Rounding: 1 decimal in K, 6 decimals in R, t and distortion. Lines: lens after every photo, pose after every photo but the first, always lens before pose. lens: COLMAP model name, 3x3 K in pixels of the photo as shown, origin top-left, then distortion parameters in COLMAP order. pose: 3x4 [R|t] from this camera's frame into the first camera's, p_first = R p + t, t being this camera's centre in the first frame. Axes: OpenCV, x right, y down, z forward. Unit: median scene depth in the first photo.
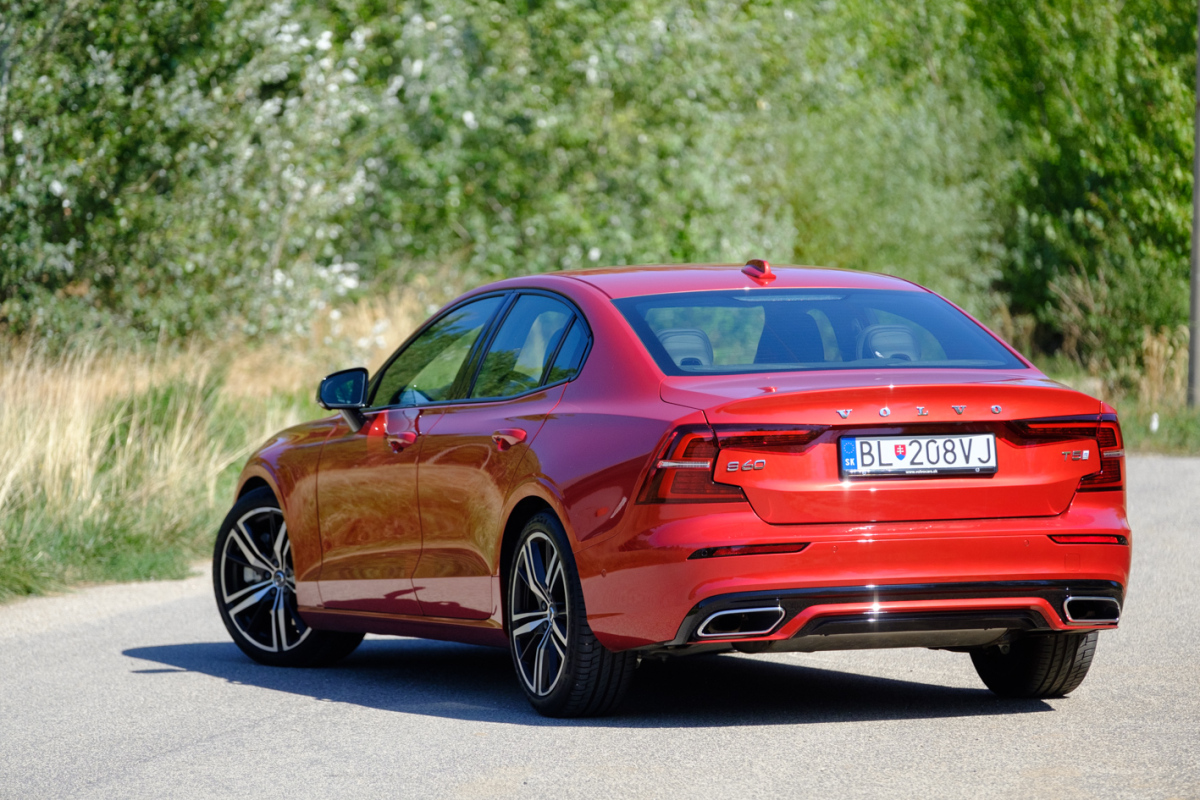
lens RADIAL K [[6193.6, 0, 600.7], [0, 6193.6, 400.5], [0, 0, 1]] dist [0.217293, 0.000000]
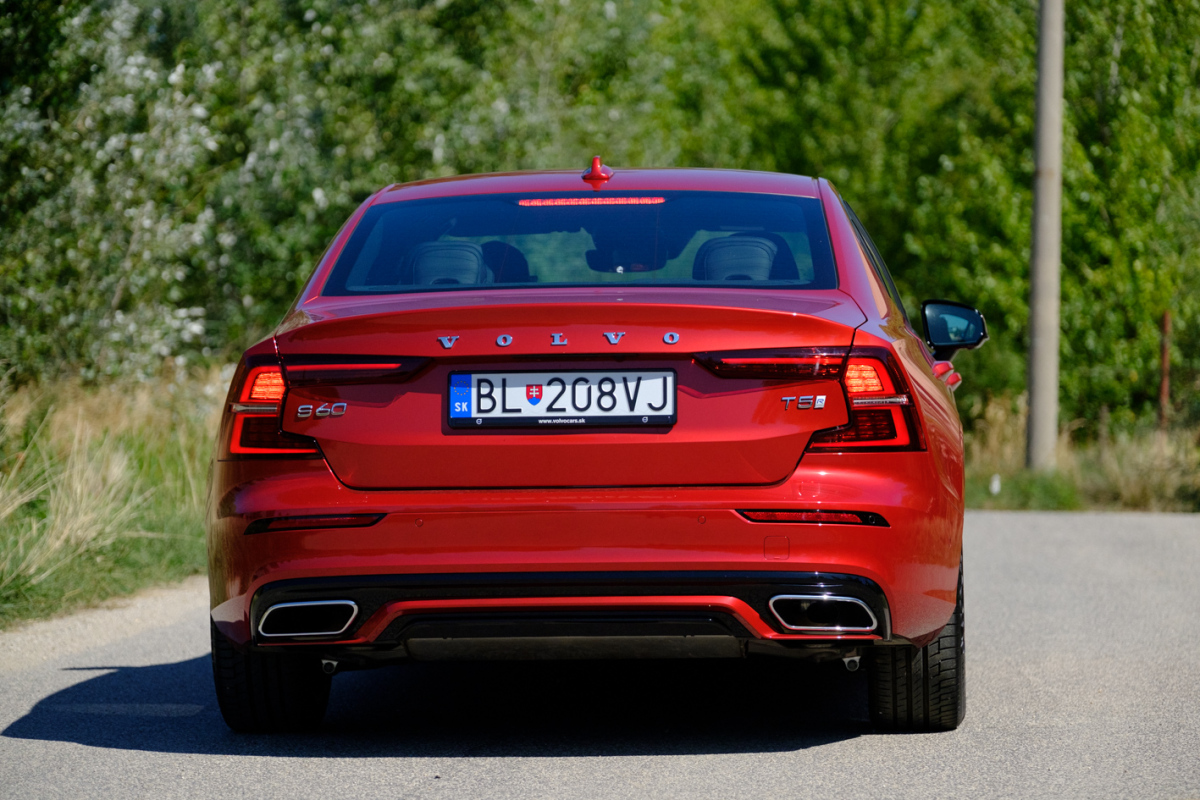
lens RADIAL K [[4672.6, 0, 601.0], [0, 4672.6, 399.7], [0, 0, 1]] dist [-0.407800, 0.000000]
pose [[0.999156, 0.002069, 0.041015, -0.008155], [-0.001299, 0.999822, -0.018801, 0.005027], [-0.041047, 0.018732, 0.998982, 0.291383]]
